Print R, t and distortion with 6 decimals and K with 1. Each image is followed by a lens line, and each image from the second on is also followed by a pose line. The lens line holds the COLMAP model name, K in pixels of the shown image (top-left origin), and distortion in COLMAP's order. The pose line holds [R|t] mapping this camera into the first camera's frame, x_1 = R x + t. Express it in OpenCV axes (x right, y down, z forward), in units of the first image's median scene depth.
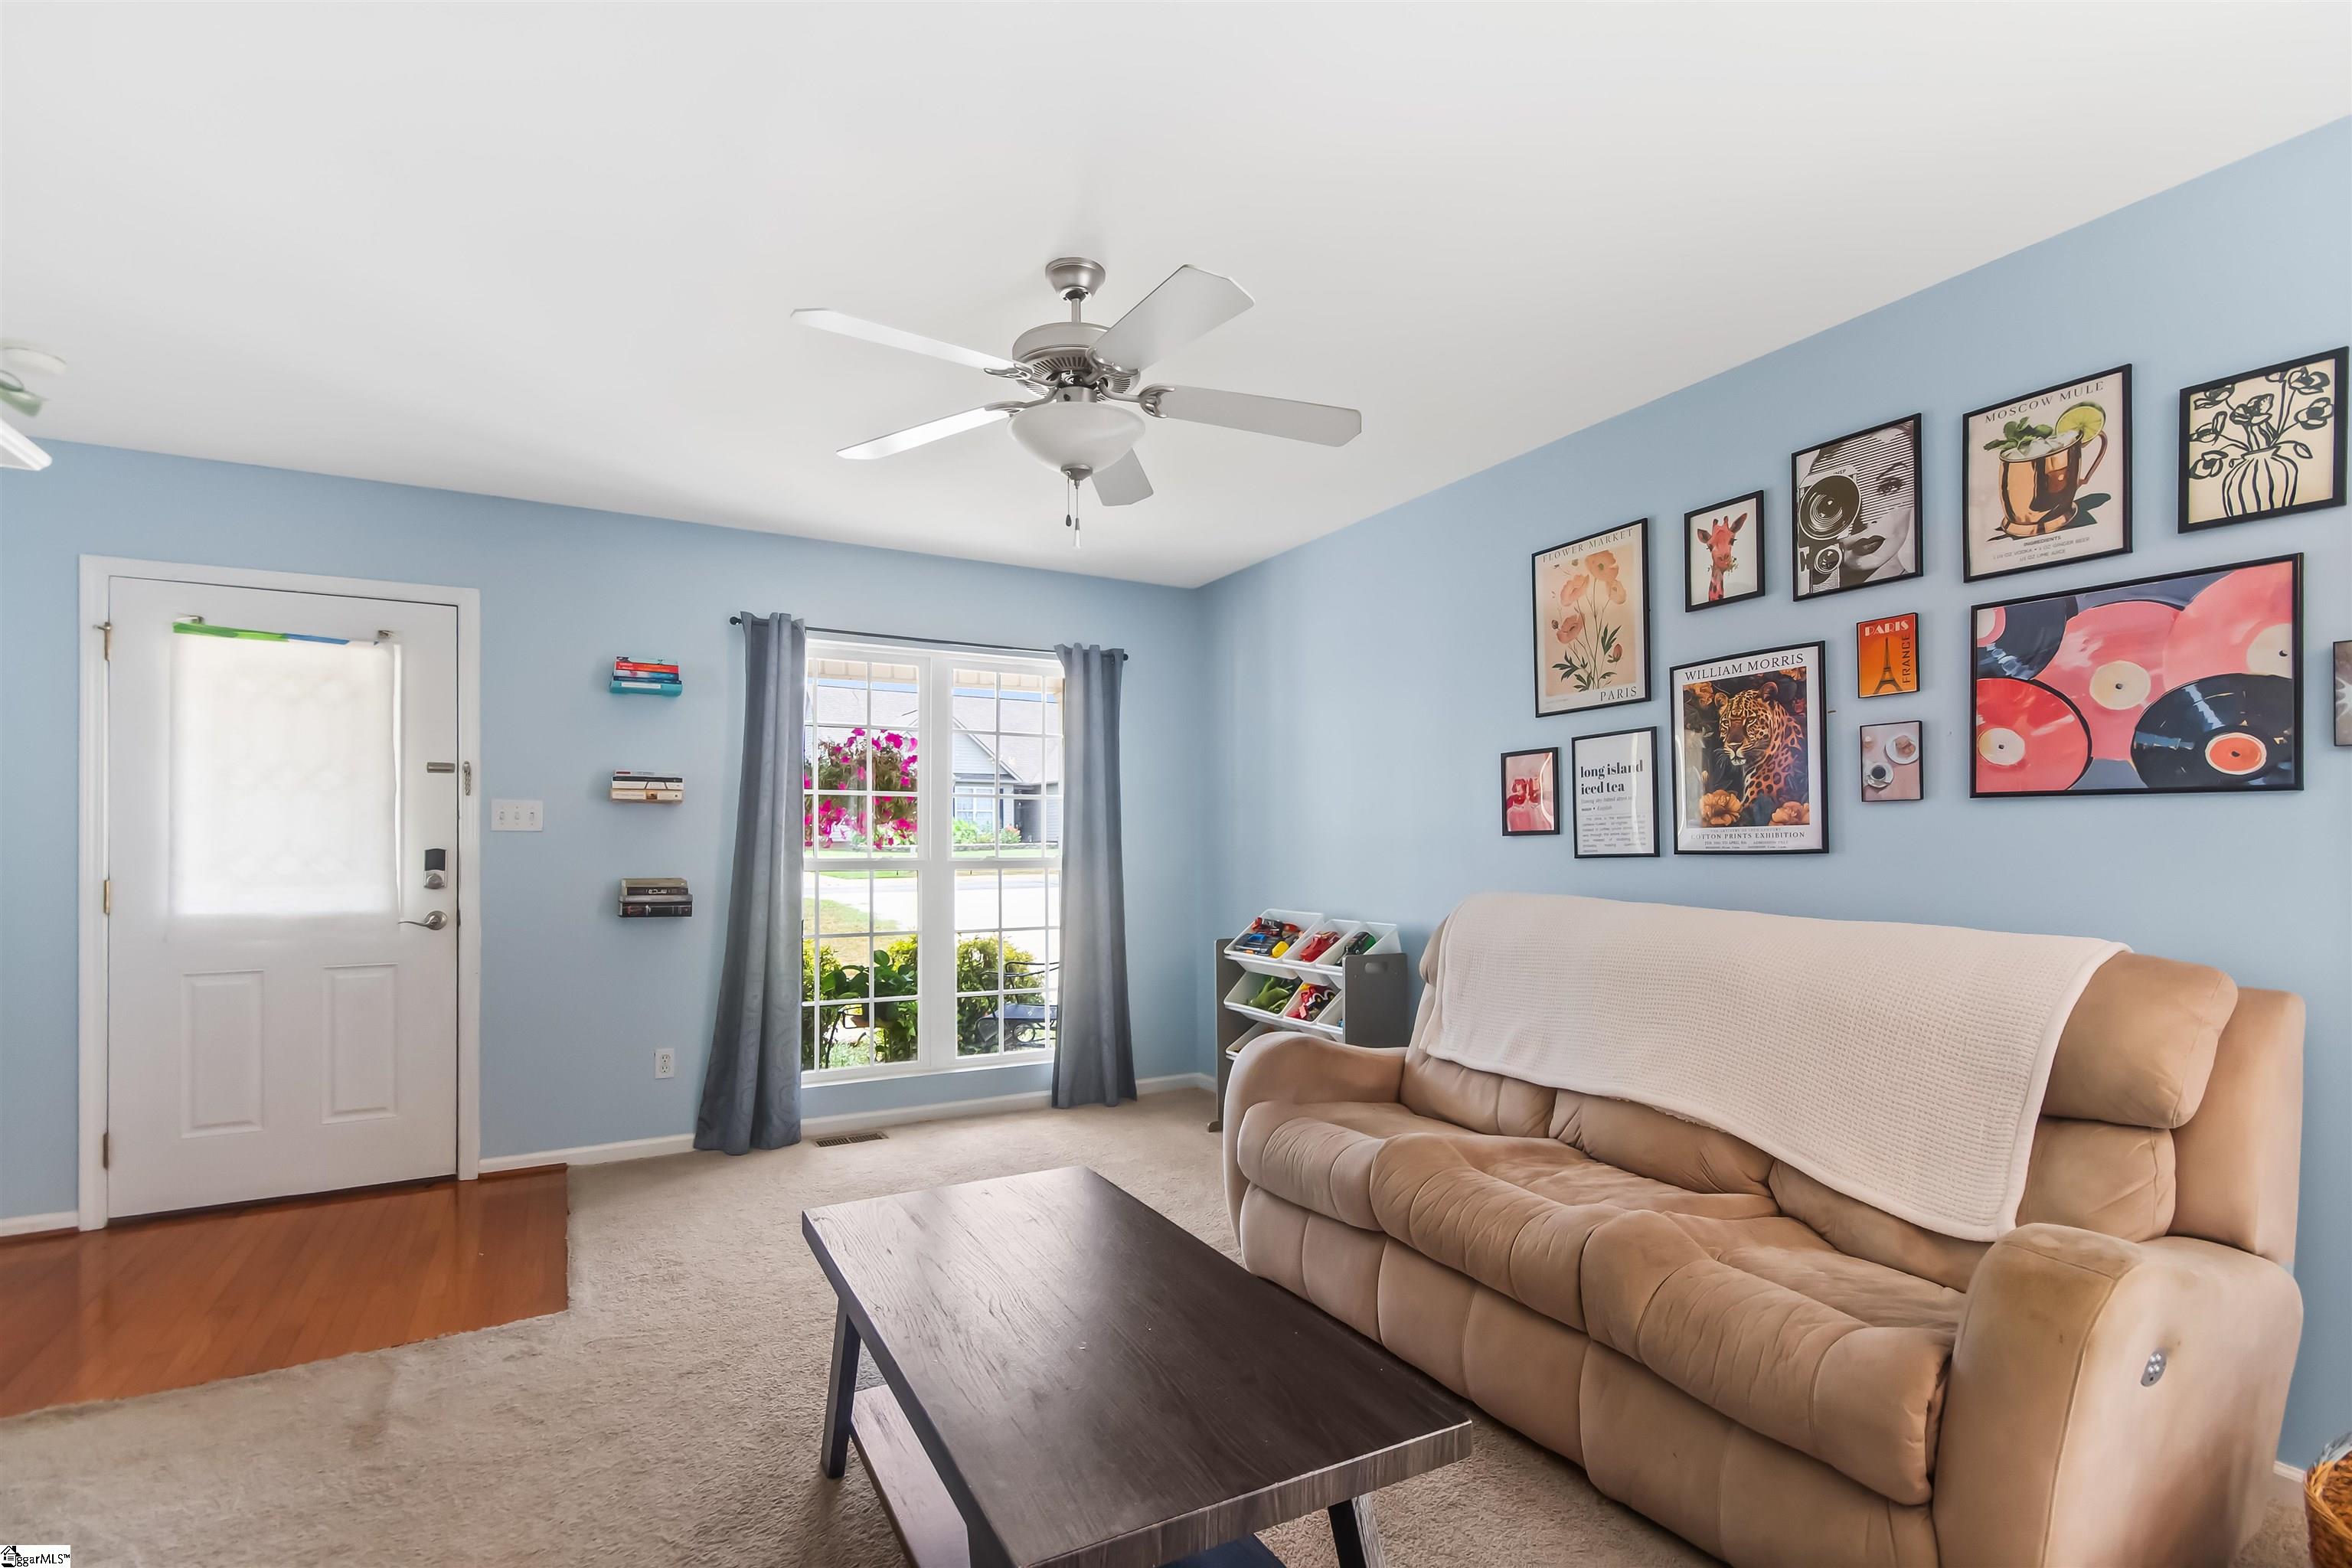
lens RADIAL K [[1106.8, 0, 1169.3], [0, 1106.8, 823.9], [0, 0, 1]] dist [0.000977, 0.000031]
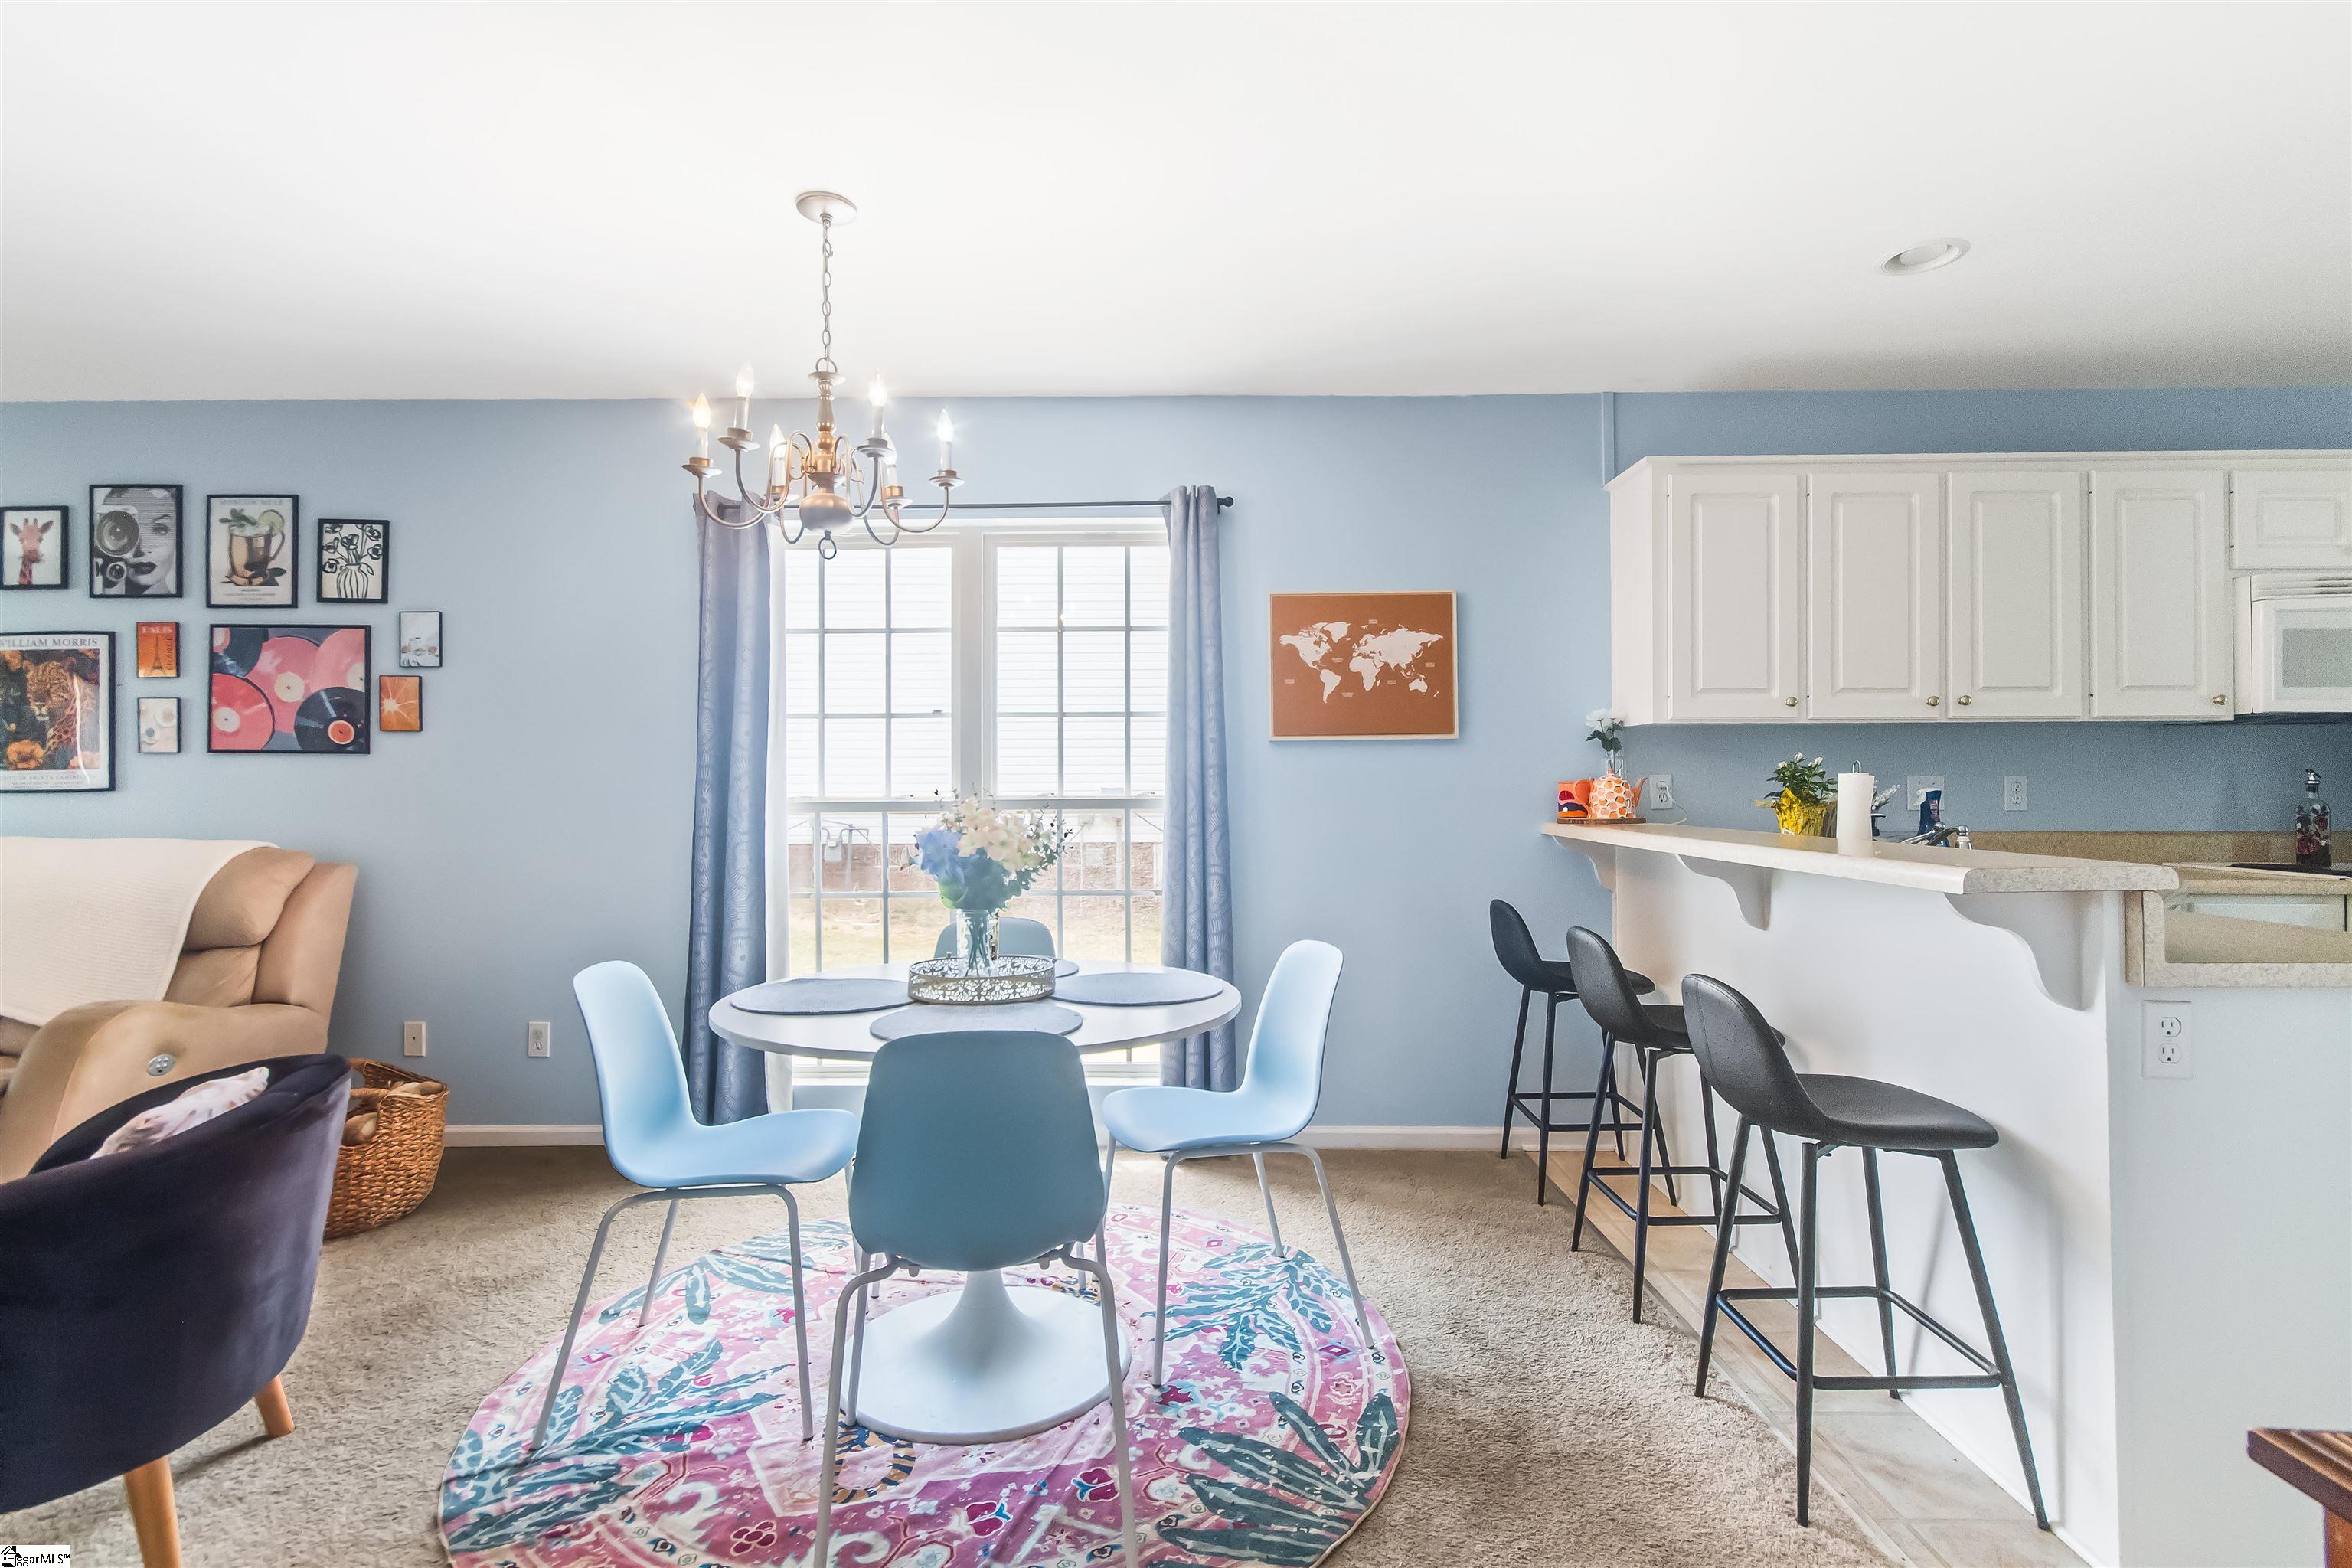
lens RADIAL K [[1115.7, 0, 1181.1], [0, 1115.7, 762.3], [0, 0, 1]] dist [0.004110, 0.000278]
pose [[0.489674, 0.016216, 0.871755, 0.053839], [-0.012840, 0.999853, -0.011386, -0.010342], [-0.871811, -0.005618, 0.489811, -0.893637]]
